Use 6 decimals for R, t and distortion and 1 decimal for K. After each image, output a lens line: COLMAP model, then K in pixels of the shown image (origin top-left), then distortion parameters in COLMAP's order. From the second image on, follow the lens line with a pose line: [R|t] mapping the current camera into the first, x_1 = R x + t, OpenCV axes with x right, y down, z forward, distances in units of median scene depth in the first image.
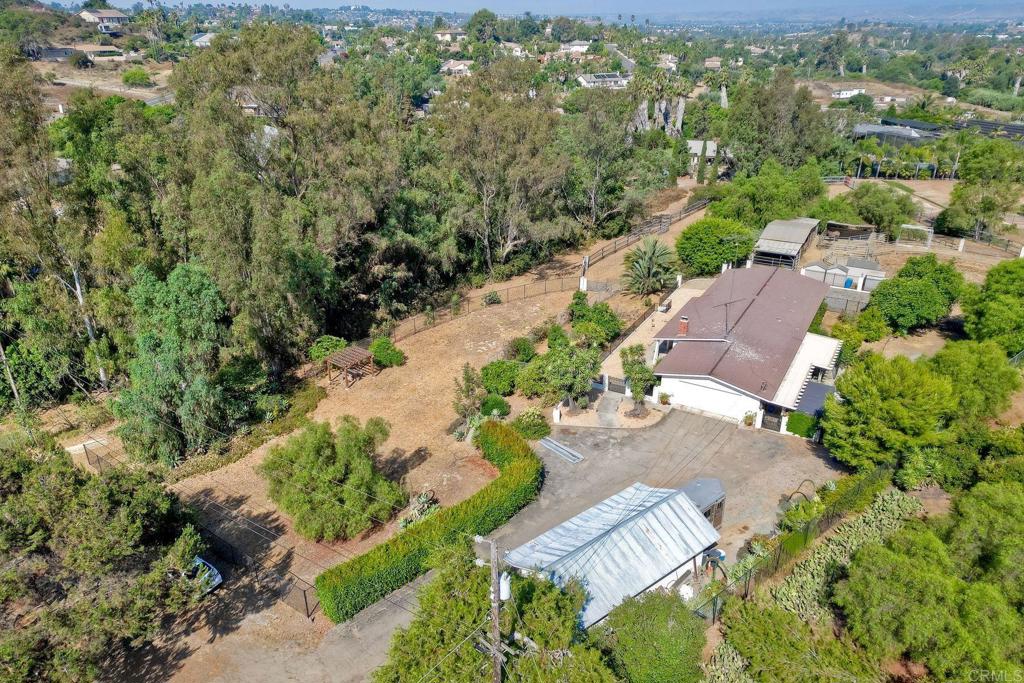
lens RADIAL K [[462.3, 0, 479.0], [0, 462.3, 350.0], [0, 0, 1]] dist [-0.060748, 0.018372]
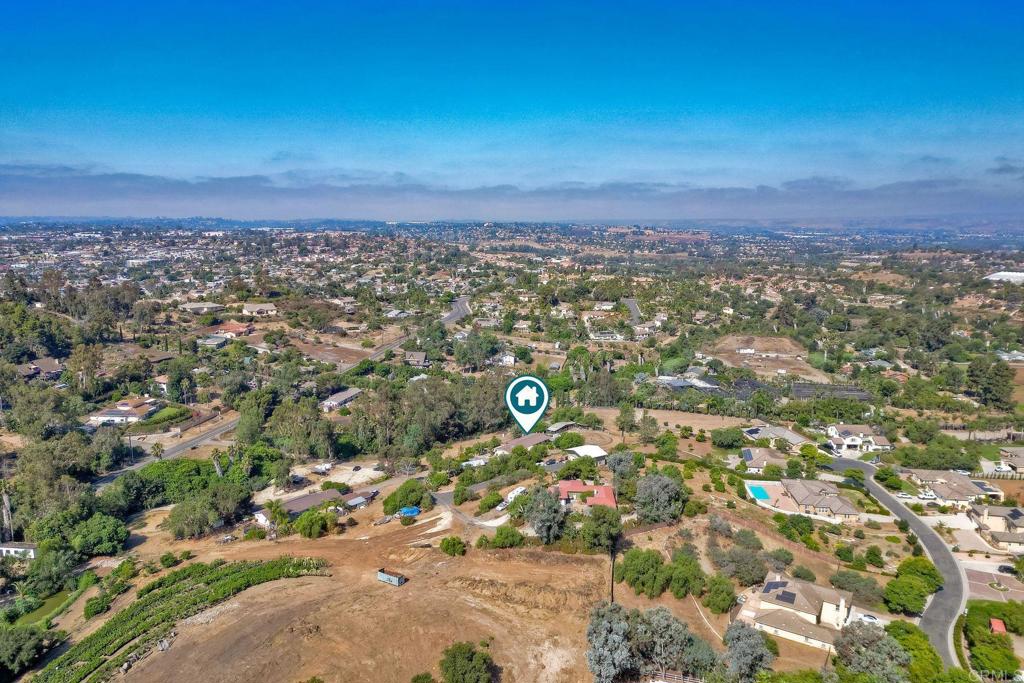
lens RADIAL K [[462.3, 0, 479.0], [0, 462.3, 350.0], [0, 0, 1]] dist [-0.060748, 0.018372]
pose [[0.971212, 0.006743, -0.238121, 0.936043], [-0.096131, 0.925686, -0.365874, 0.614376], [0.217958, 0.378232, 0.899686, -2.715528]]
